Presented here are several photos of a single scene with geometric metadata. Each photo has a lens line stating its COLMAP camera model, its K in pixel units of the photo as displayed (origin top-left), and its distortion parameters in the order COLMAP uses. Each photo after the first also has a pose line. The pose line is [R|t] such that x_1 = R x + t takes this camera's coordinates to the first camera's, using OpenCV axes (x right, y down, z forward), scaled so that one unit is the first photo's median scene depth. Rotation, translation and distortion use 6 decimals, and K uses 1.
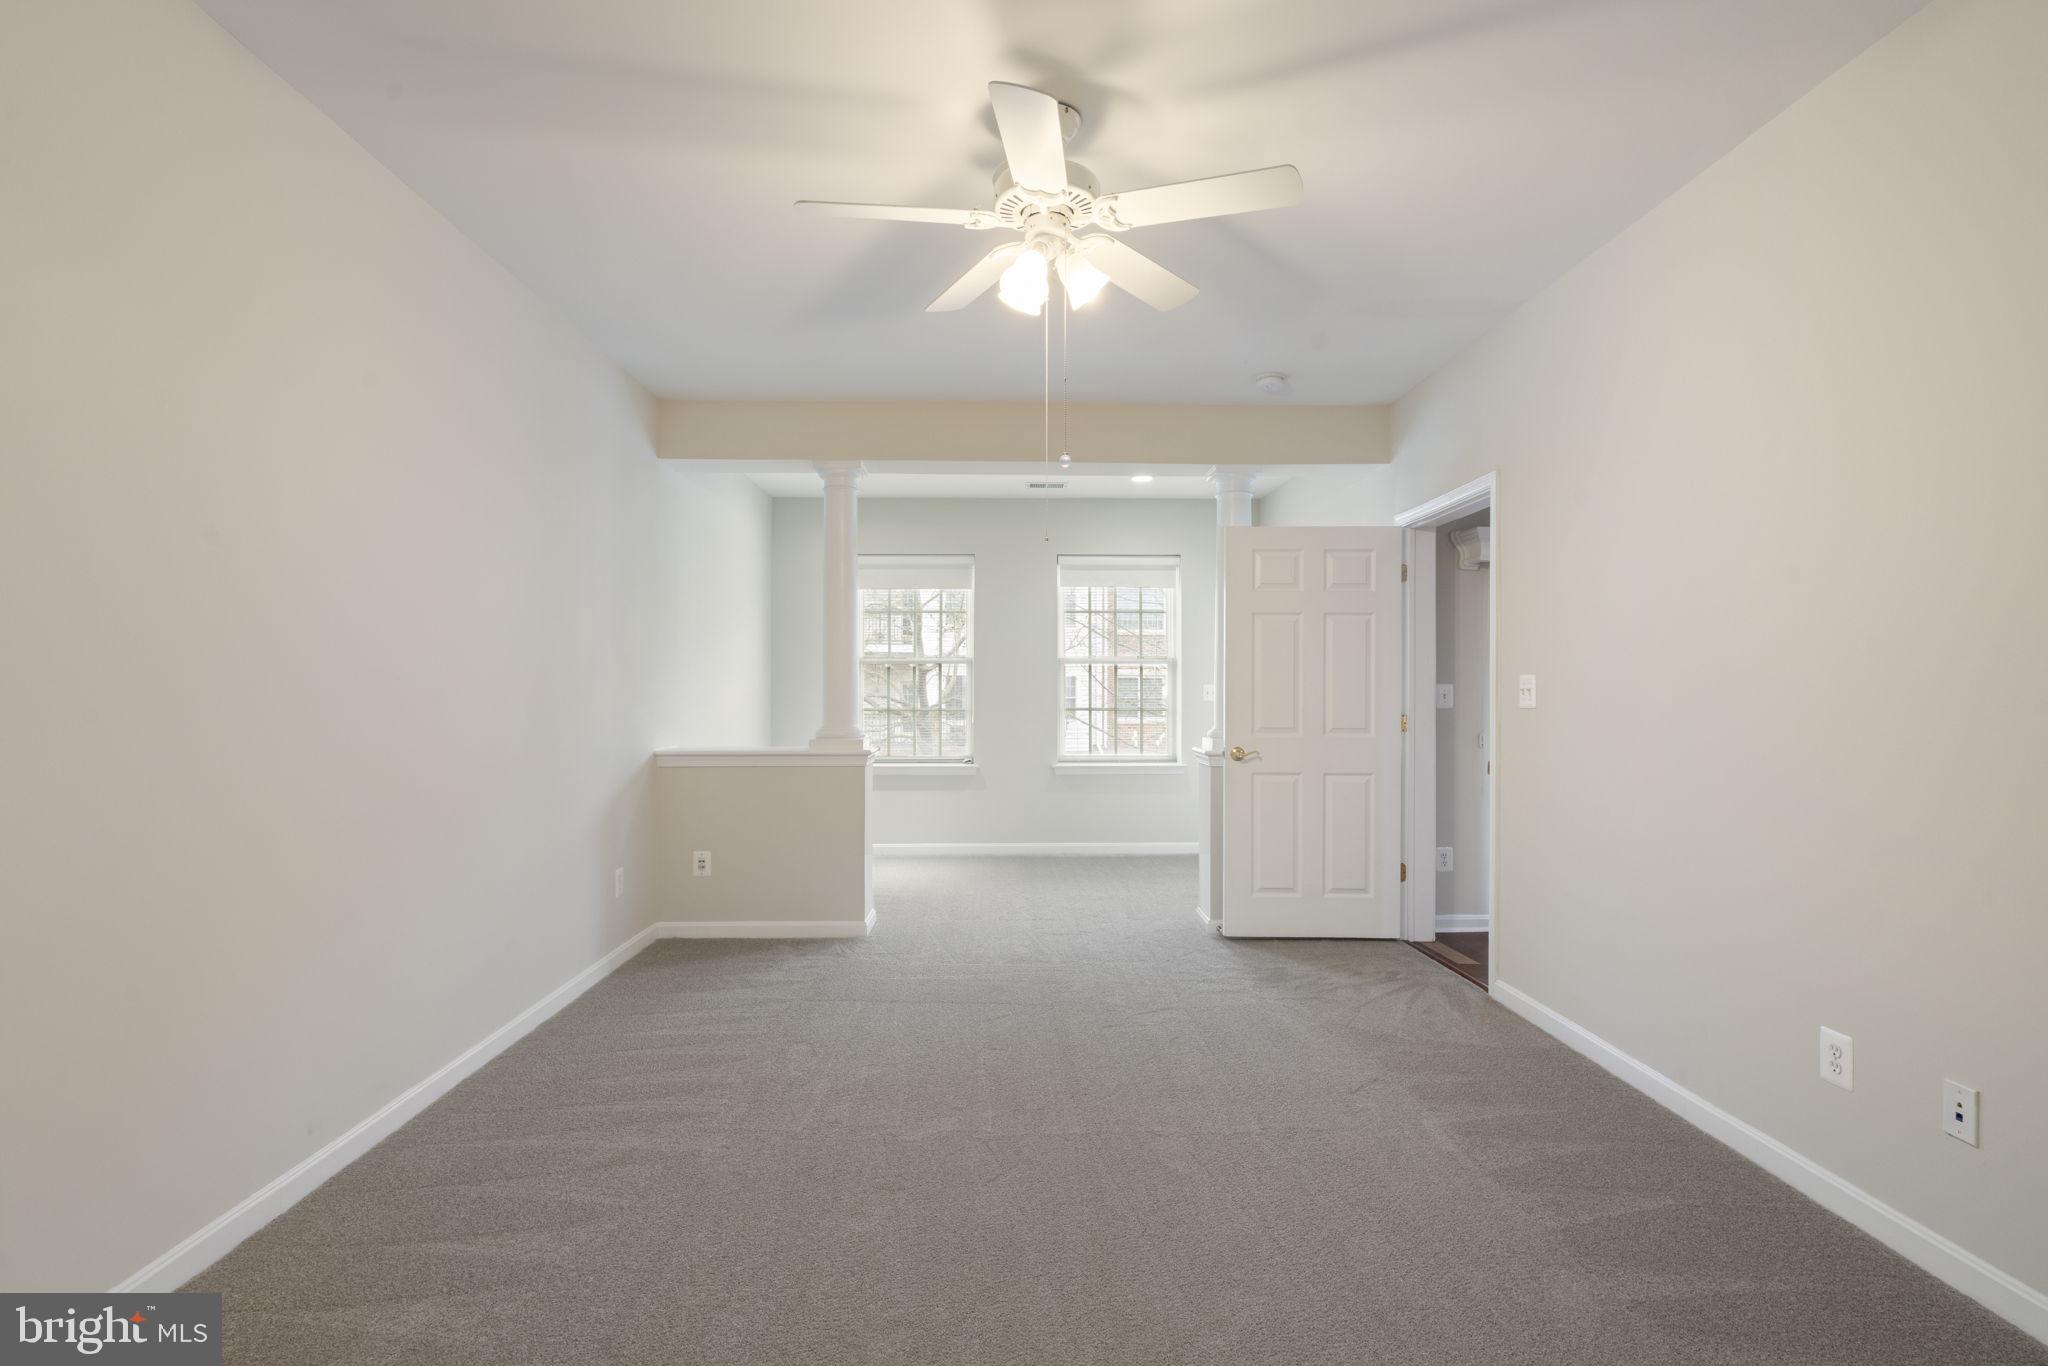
lens RADIAL K [[961.0, 0, 1021.8], [0, 961.0, 699.5], [0, 0, 1]] dist [-0.001137, 0.000777]
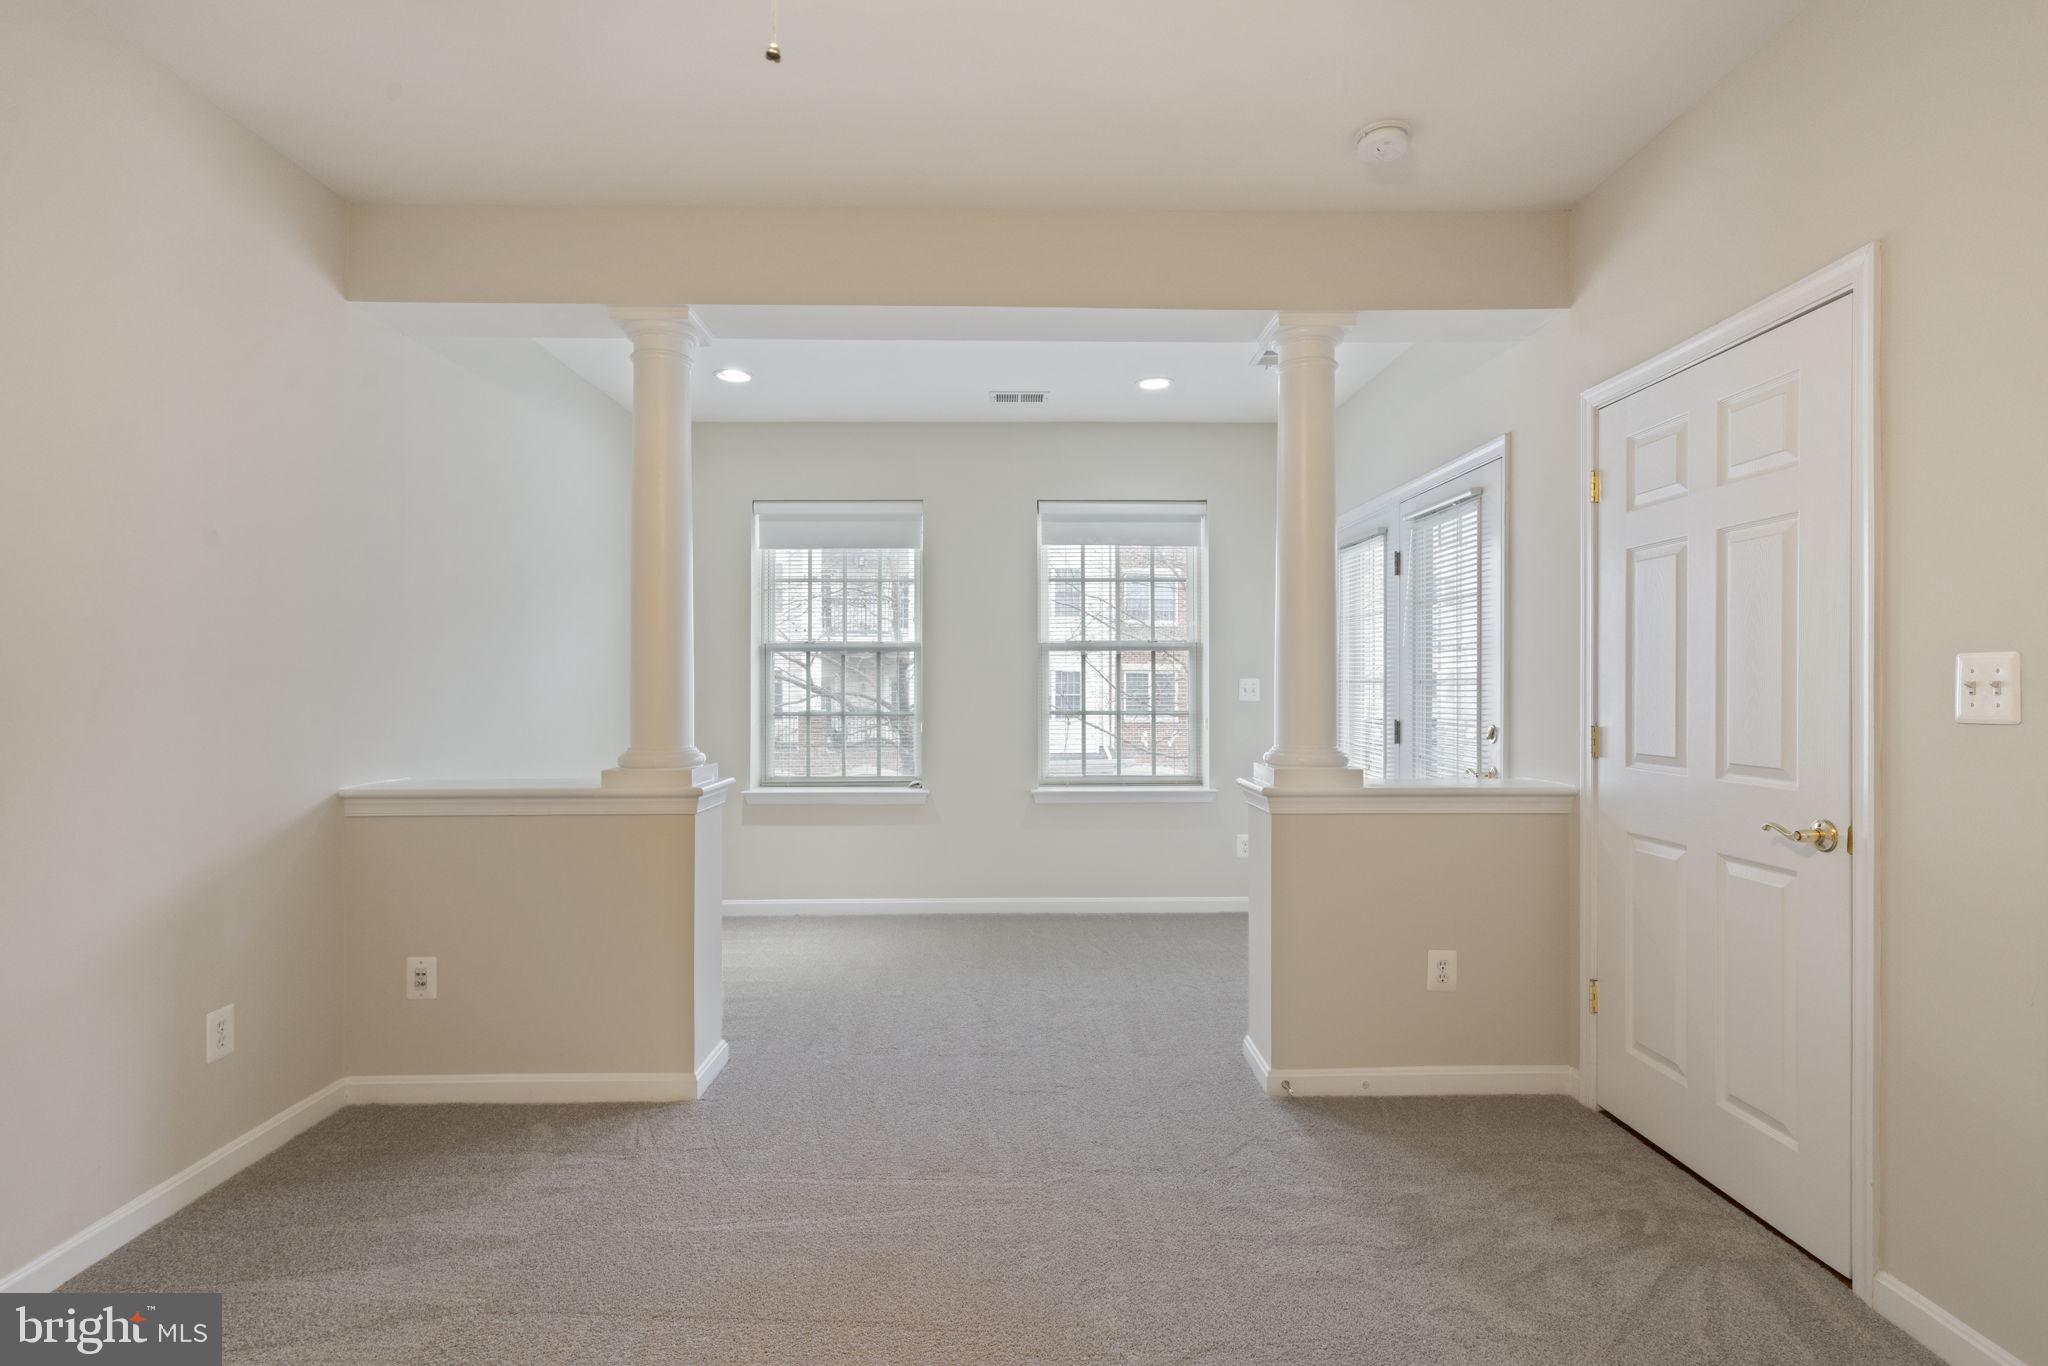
lens RADIAL K [[961.0, 0, 1021.8], [0, 961.0, 699.5], [0, 0, 1]] dist [-0.001137, 0.000777]
pose [[0.999942, -0.002500, -0.010431, 0.047953], [0.002537, 0.999991, 0.003483, -0.003955], [0.010422, -0.003509, 0.999940, 0.405492]]
